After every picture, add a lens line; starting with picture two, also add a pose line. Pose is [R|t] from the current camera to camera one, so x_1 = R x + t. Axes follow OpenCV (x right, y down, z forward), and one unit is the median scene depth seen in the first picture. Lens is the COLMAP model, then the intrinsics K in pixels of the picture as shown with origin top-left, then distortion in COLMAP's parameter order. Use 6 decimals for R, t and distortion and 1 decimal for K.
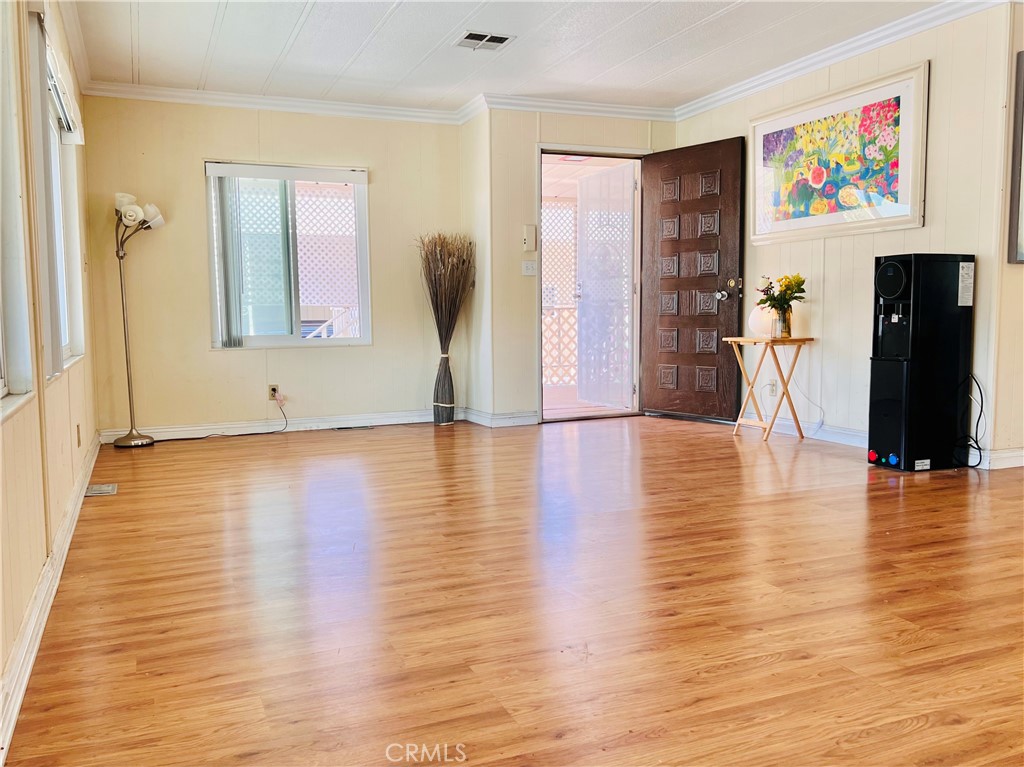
lens RADIAL K [[863.8, 0, 524.9], [0, 863.8, 381.8], [0, 0, 1]] dist [0.055623, -0.062002]
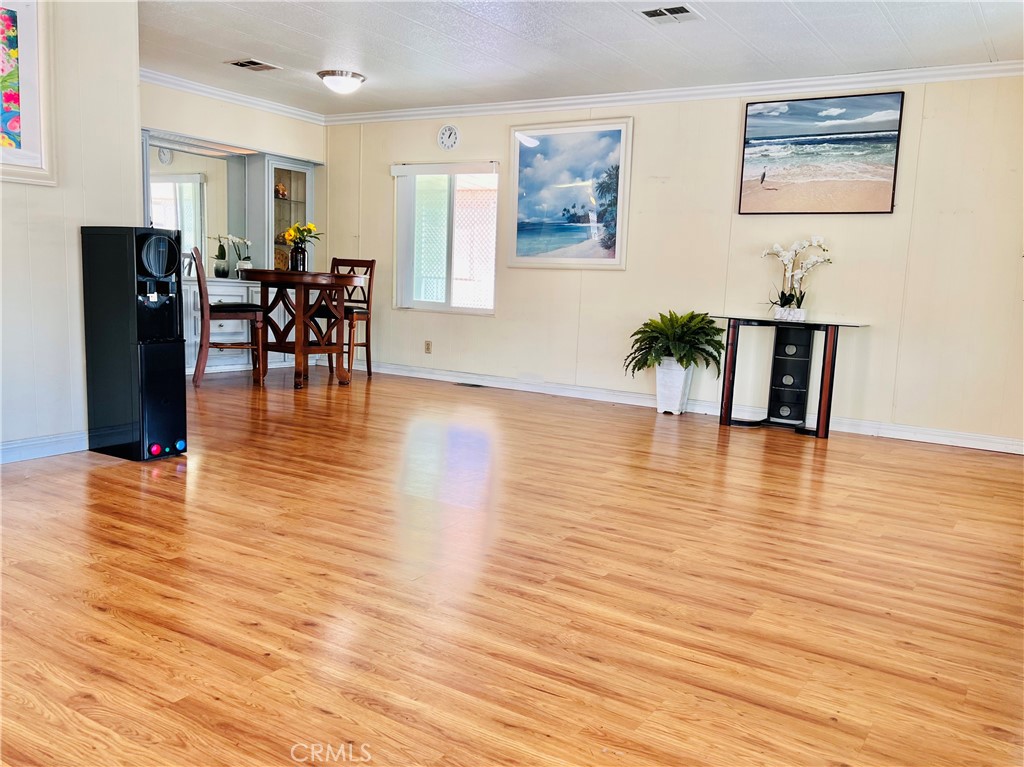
lens RADIAL K [[863.8, 0, 508.1], [0, 863.8, 382.7], [0, 0, 1]] dist [0.055623, -0.062002]
pose [[-0.555147, -0.120747, 0.822941, -0.433161], [0.033291, 0.985388, 0.167041, -0.097718], [-0.831086, 0.120129, -0.543015, 0.939592]]
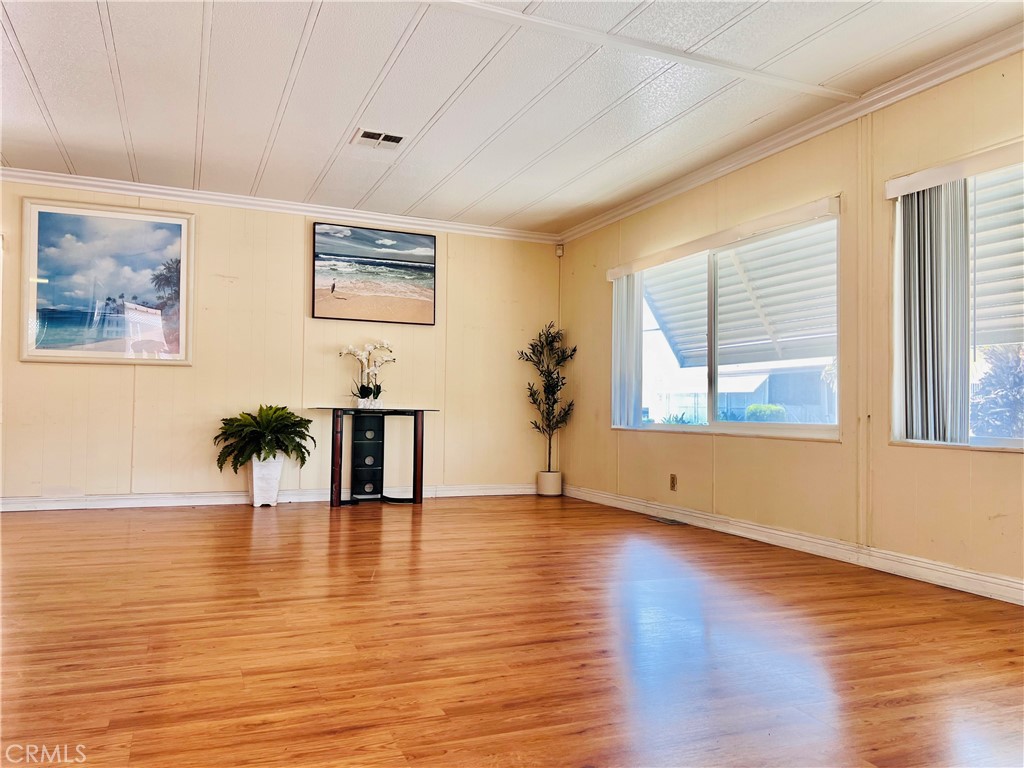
lens RADIAL K [[771.8, 0, 505.9], [0, 771.8, 382.0], [0, 0, 1]] dist [0.055987, -0.061502]
pose [[-0.999869, -0.011210, 0.011691, 0.047170], [-0.010607, 0.998670, 0.050459, -0.081616], [-0.012241, 0.050329, -0.998658, 1.171503]]
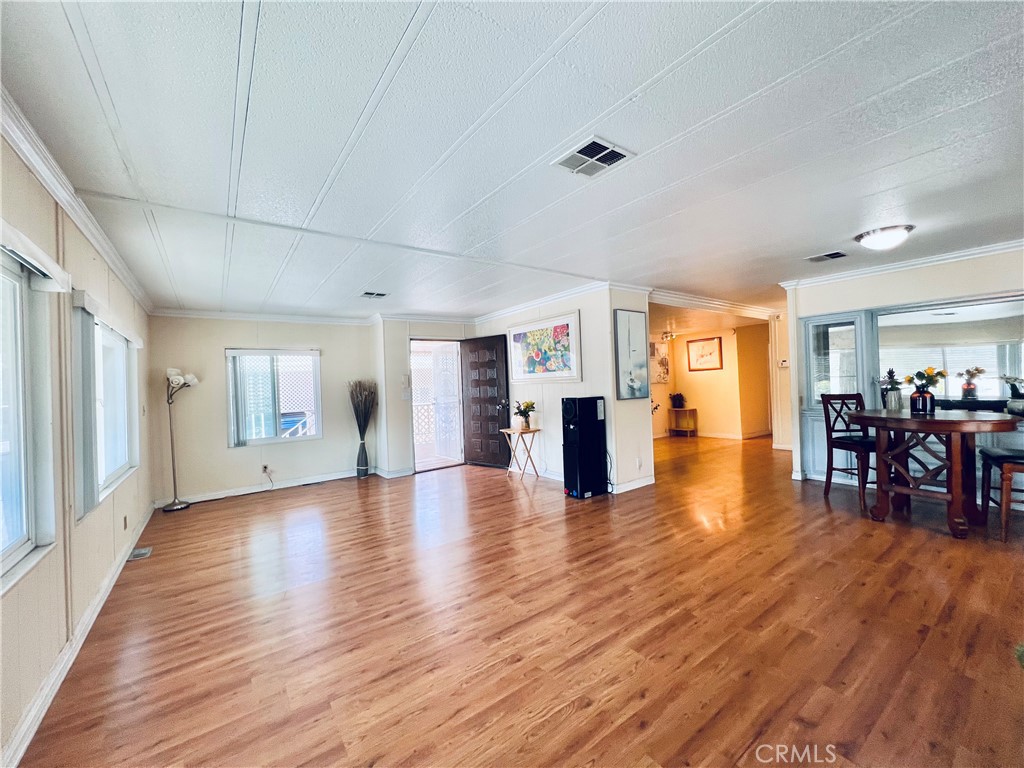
lens RADIAL K [[407.2, 0, 511.8], [0, 407.2, 381.2], [0, 0, 1]] dist [-0.003900, 0.000248]
pose [[0.975546, -0.029666, 0.217783, 0.047579], [0.050977, 0.994370, -0.092896, -0.077151], [-0.213801, 0.101726, 0.971566, 0.026985]]
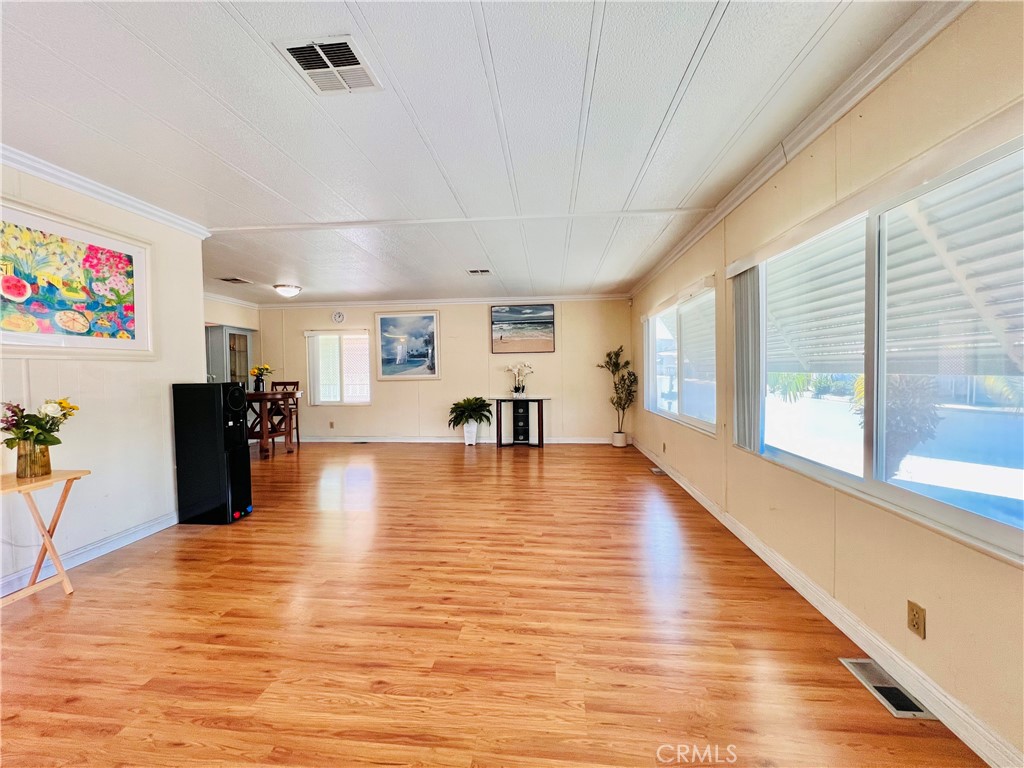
lens RADIAL K [[407.2, 0, 506.1], [0, 407.2, 379.9], [0, 0, 1]] dist [-0.003900, 0.000248]
pose [[-0.868710, 0.007277, 0.495268, -0.280993], [0.061762, 0.993680, 0.093733, -0.145927], [-0.491456, 0.112016, -0.863669, 1.076783]]
